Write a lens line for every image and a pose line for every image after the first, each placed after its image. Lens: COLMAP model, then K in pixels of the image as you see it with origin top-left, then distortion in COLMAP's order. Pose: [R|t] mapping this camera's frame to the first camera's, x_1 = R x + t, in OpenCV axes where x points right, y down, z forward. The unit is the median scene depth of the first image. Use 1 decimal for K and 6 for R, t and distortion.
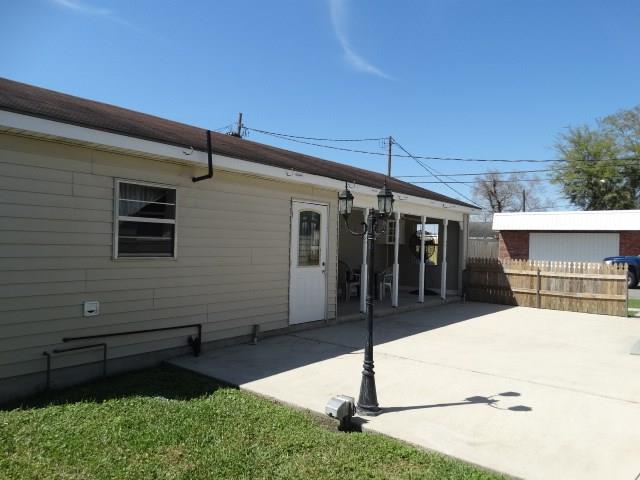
lens RADIAL K [[450.5, 0, 322.8], [0, 450.5, 240.2], [0, 0, 1]] dist [-0.001331, -0.006409]
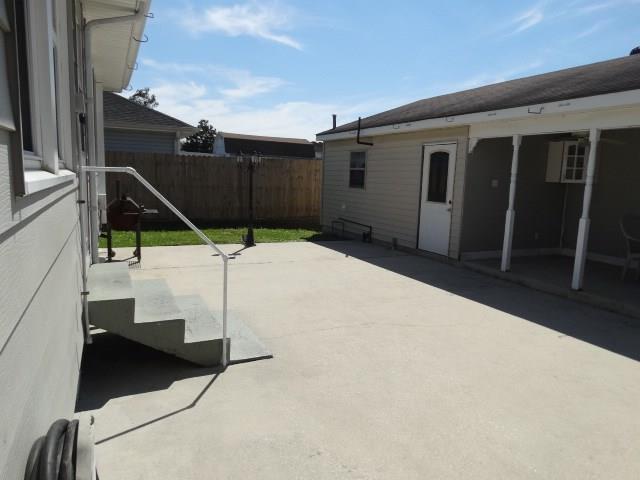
lens RADIAL K [[450.5, 0, 322.8], [0, 450.5, 240.2], [0, 0, 1]] dist [-0.001331, -0.006409]
pose [[-0.421528, 0.091237, -0.902214, 1.058118], [-0.034248, 0.992614, 0.116380, 0.029518], [0.906168, 0.079957, -0.415290, 1.177010]]
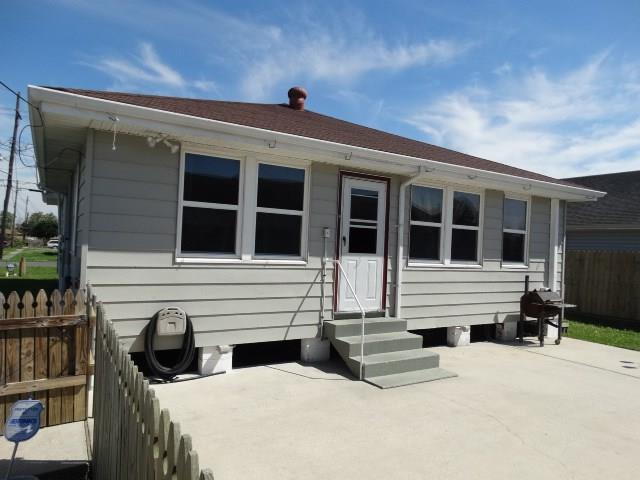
lens RADIAL K [[450.5, 0, 322.8], [0, 450.5, 240.2], [0, 0, 1]] dist [-0.001331, -0.006409]
pose [[-0.945457, -0.059770, 0.320216, 0.563464], [-0.070347, 0.997290, -0.021554, 0.002374], [-0.318060, -0.042905, -0.947099, 1.620923]]
